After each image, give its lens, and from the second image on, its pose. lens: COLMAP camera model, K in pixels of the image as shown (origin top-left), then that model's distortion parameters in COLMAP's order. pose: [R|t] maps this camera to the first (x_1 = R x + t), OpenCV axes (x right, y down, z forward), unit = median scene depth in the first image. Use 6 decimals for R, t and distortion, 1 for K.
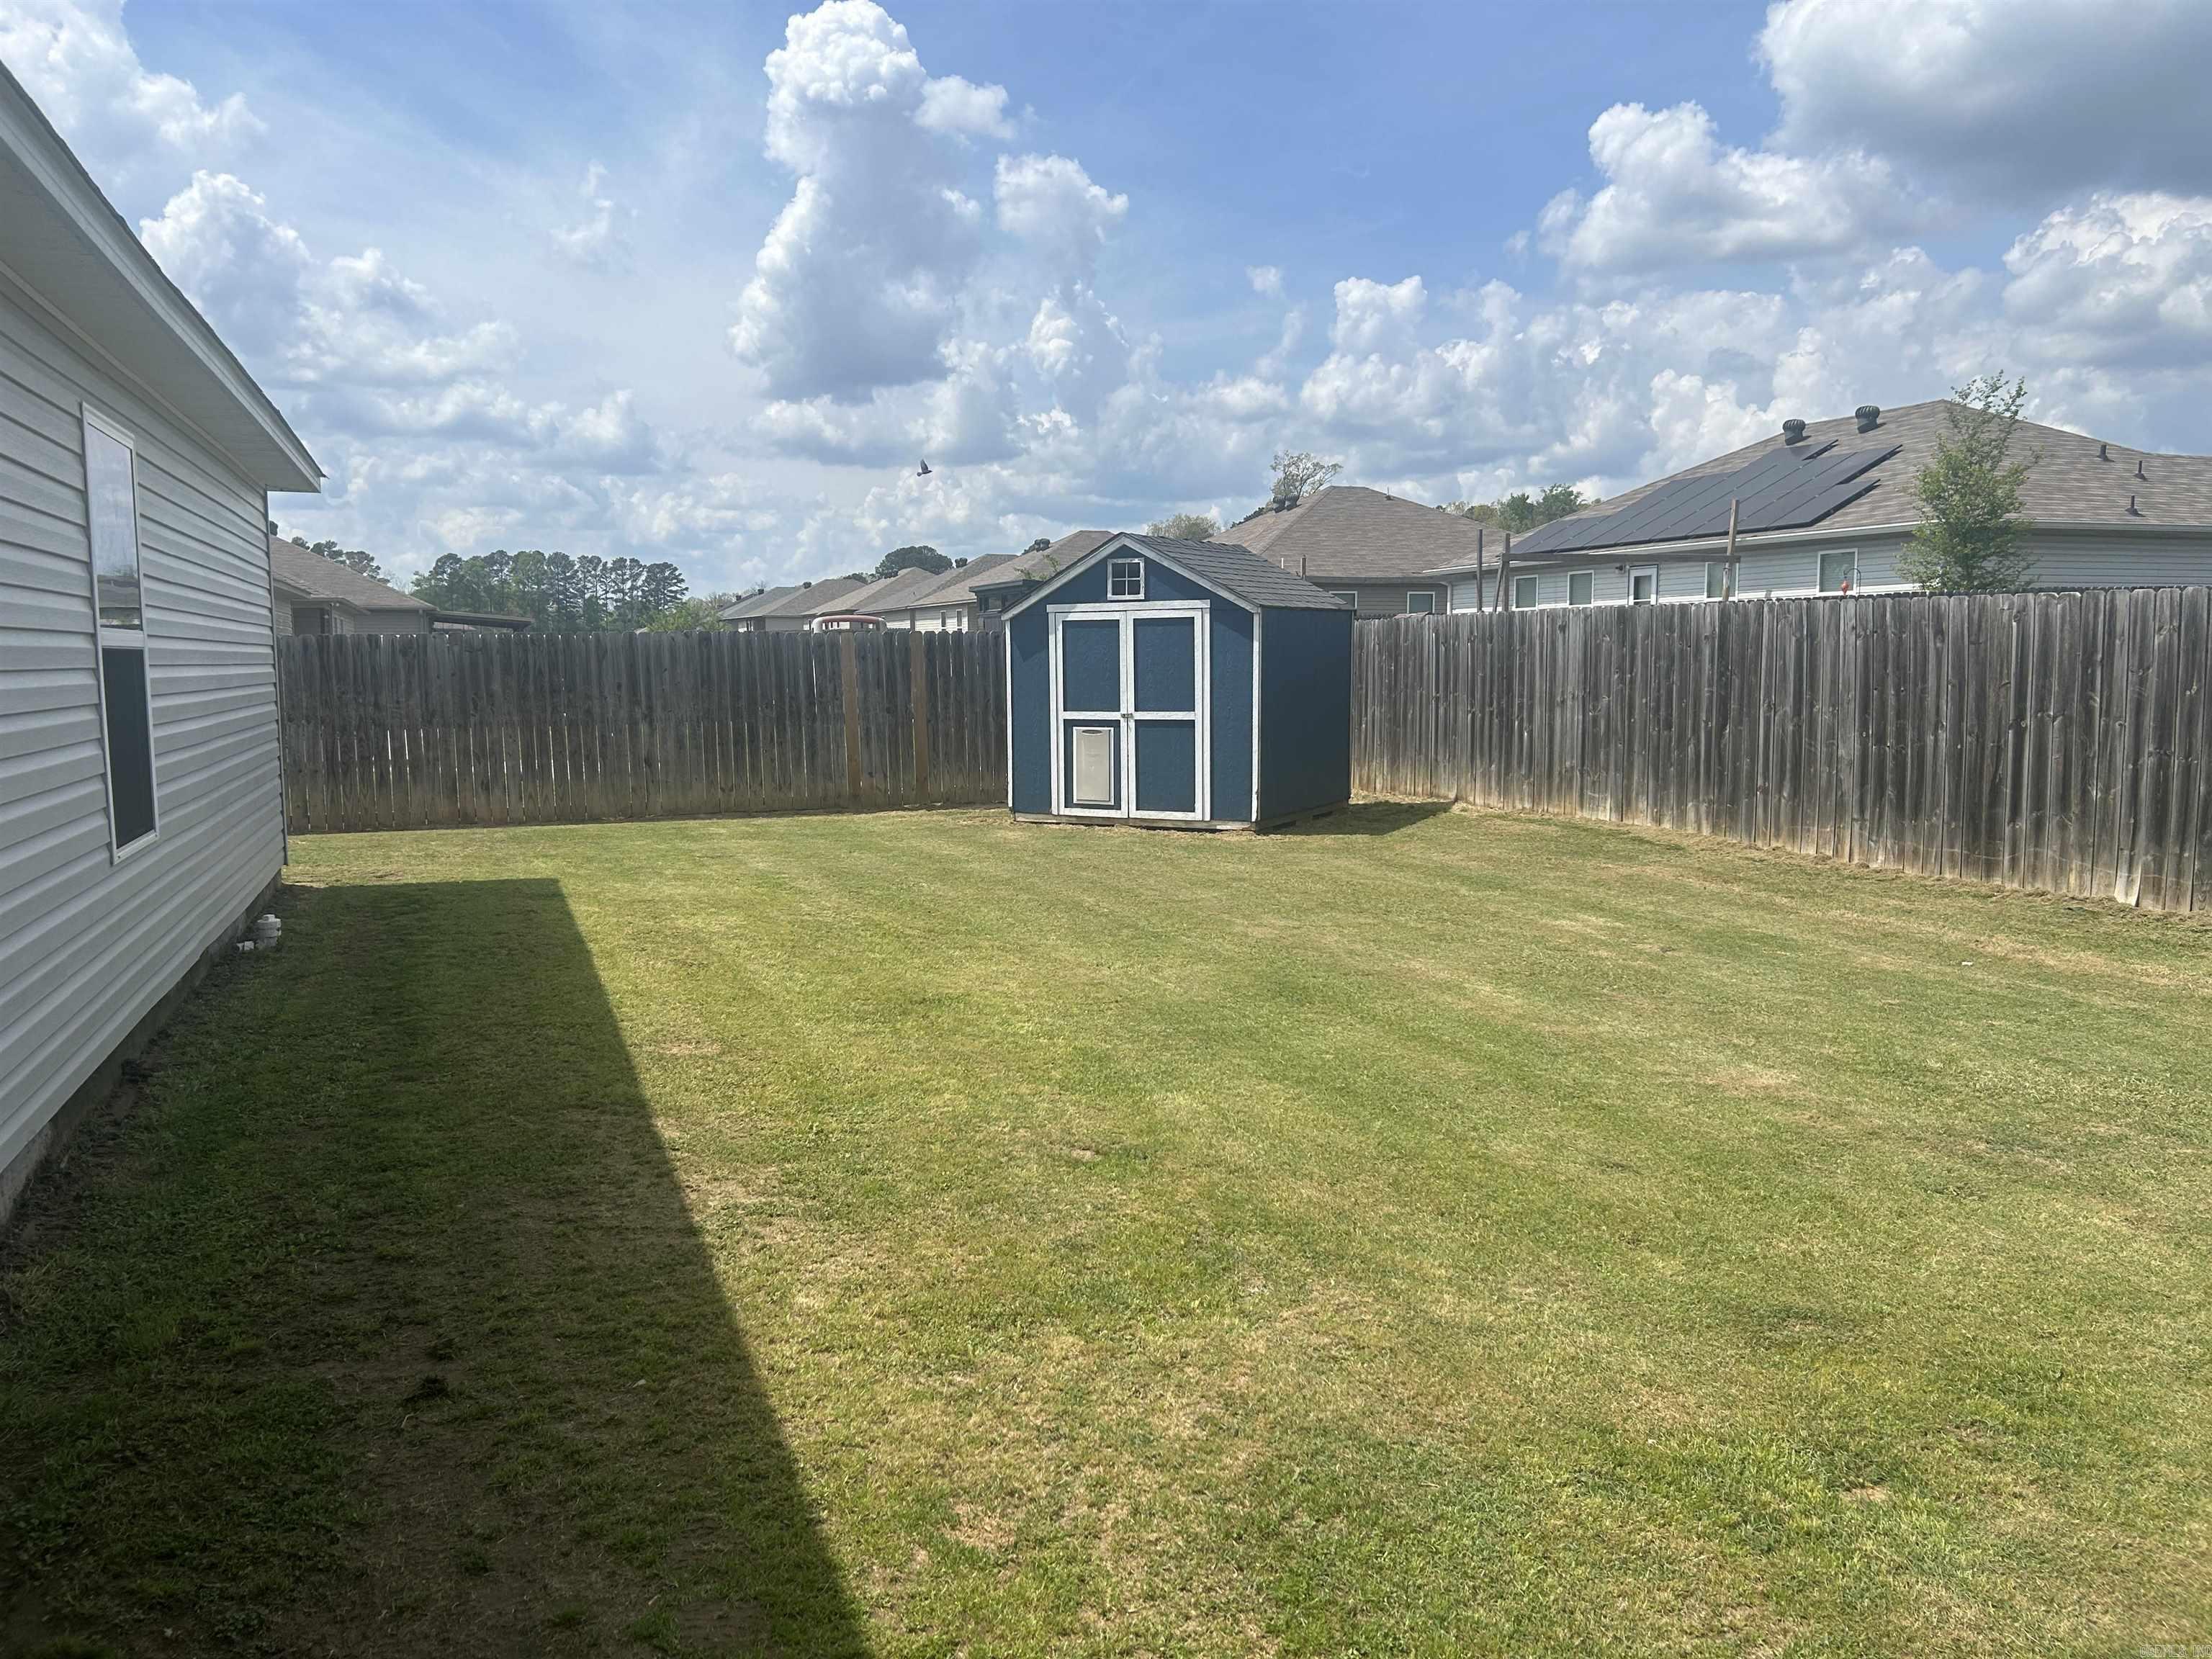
lens RADIAL K [[1662.5, 0, 1106.0], [0, 1662.5, 829.5], [0, 0, 1]] dist [0.053899, -0.055666]
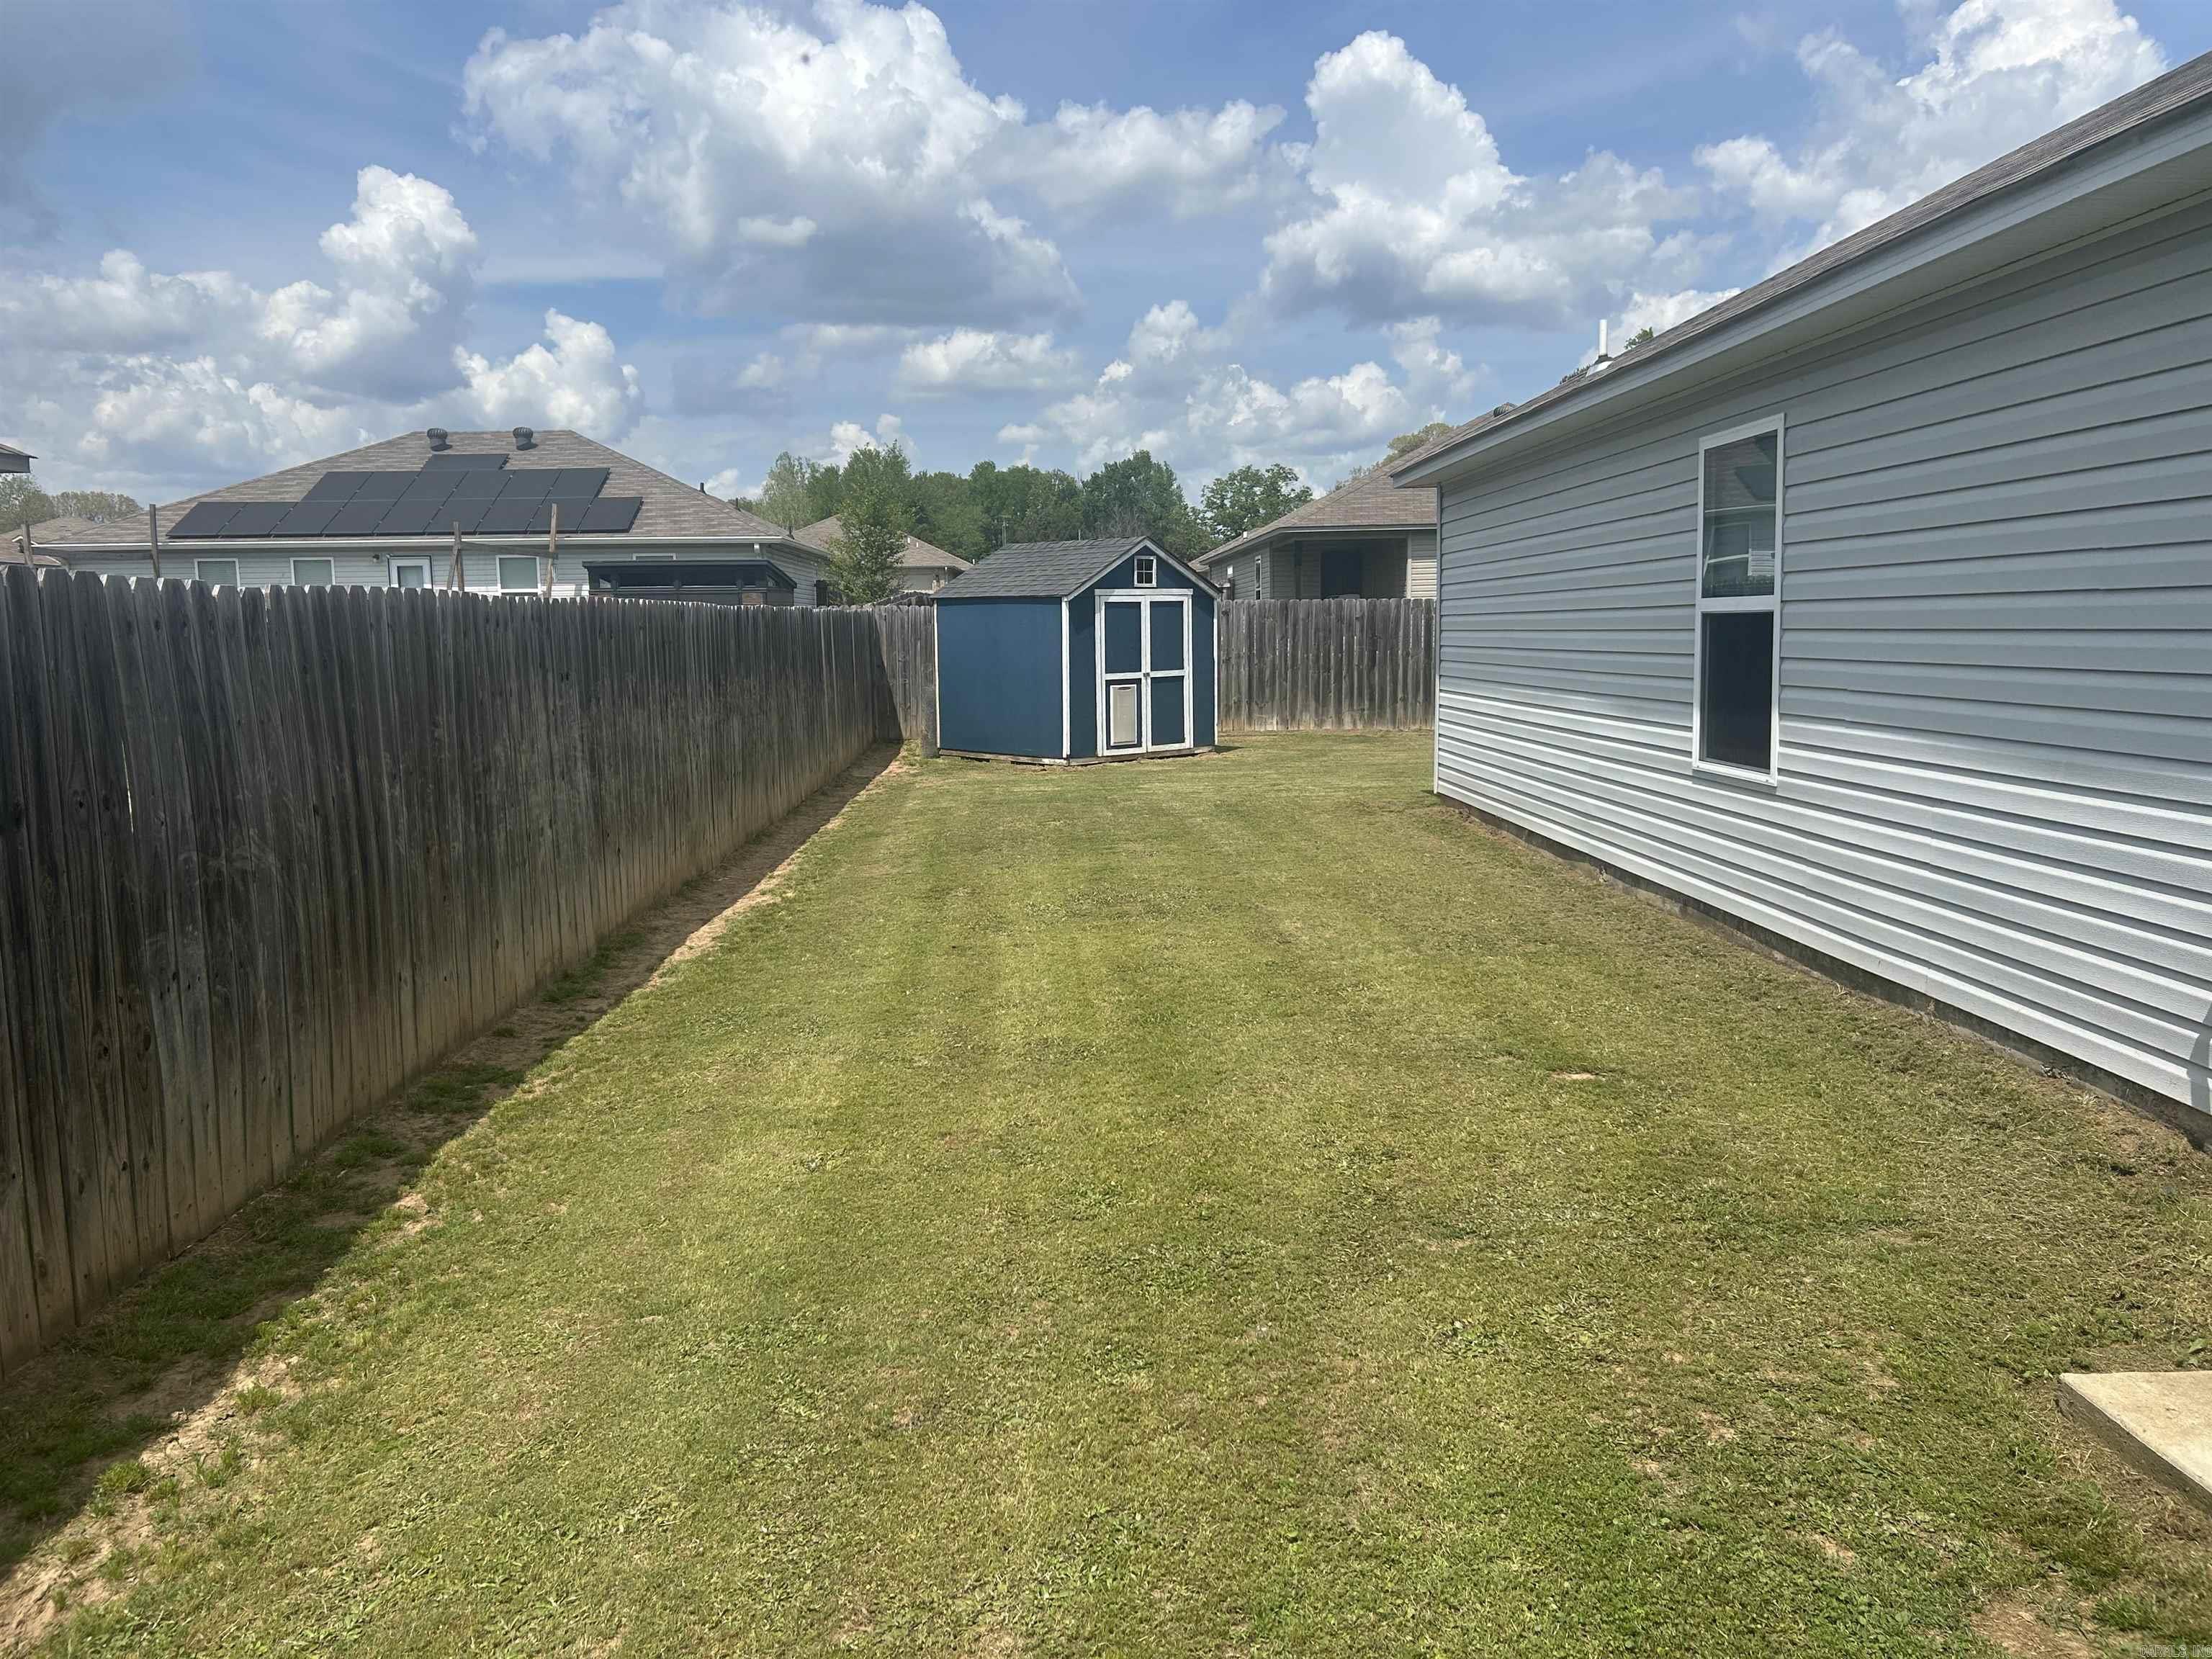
lens RADIAL K [[1662.5, 0, 1106.0], [0, 1662.5, 829.5], [0, 0, 1]] dist [0.053899, -0.055666]
pose [[0.321548, -0.112943, 0.940133, -1.323181], [0.112207, 0.990410, 0.080606, -0.059859], [-0.940221, 0.079571, 0.331138, 0.634200]]
